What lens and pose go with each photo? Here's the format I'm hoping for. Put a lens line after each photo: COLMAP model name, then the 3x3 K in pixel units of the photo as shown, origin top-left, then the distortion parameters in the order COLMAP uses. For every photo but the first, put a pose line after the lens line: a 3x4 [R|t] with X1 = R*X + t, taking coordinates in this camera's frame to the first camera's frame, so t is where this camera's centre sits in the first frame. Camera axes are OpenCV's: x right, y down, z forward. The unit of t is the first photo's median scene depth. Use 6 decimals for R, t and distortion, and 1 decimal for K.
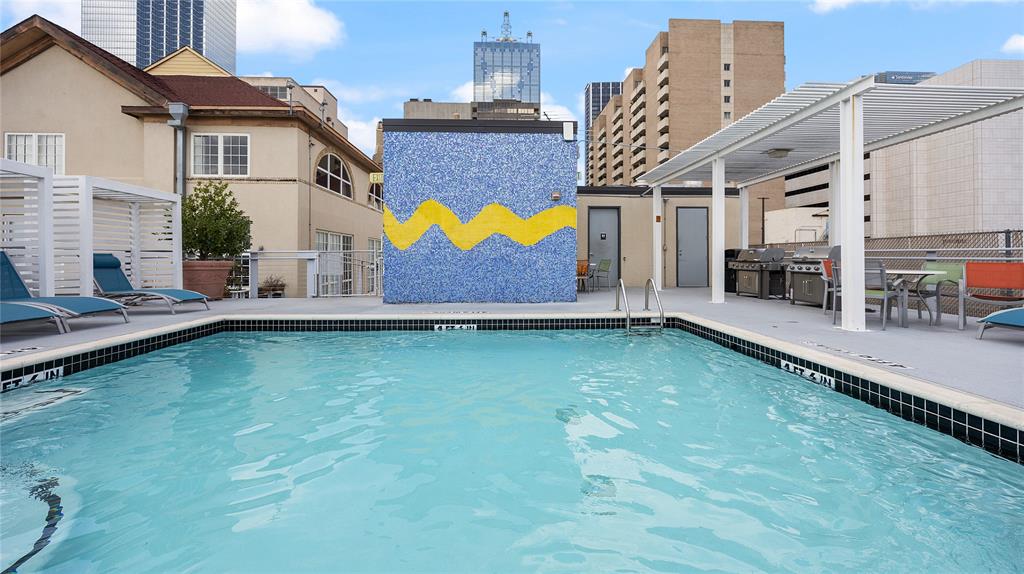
lens RADIAL K [[405.9, 0, 512.4], [0, 405.9, 253.5], [0, 0, 1]] dist [-0.000435, -0.000052]
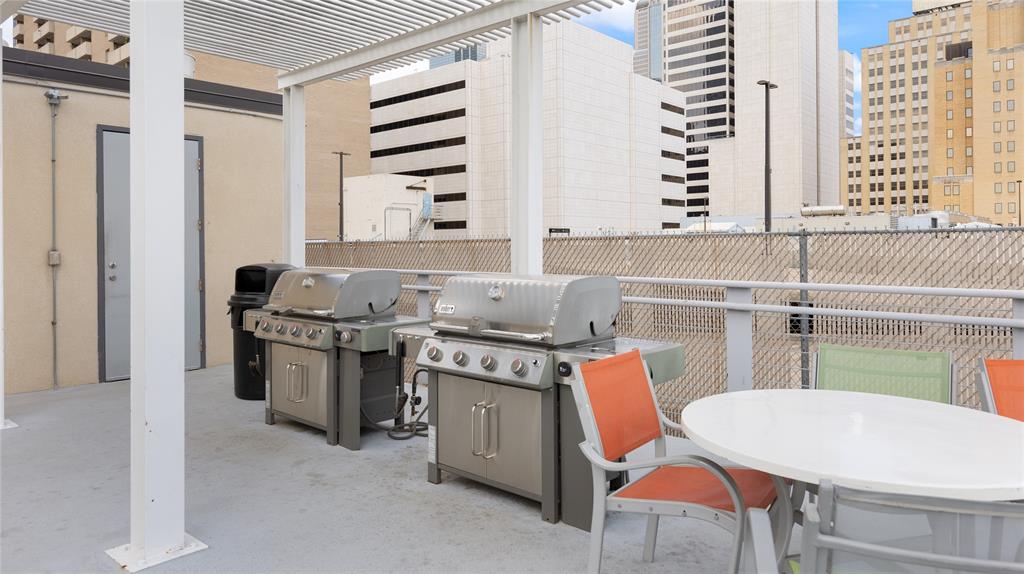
lens RADIAL K [[668.0, 0, 511.4], [0, 668.0, 241.3], [0, 0, 1]] dist [-0.002288, -0.000775]
pose [[0.694660, -0.001481, 0.719336, 0.304871], [0.000277, 0.999998, 0.001791, -0.032352], [-0.719338, -0.001045, 0.694660, 0.494336]]
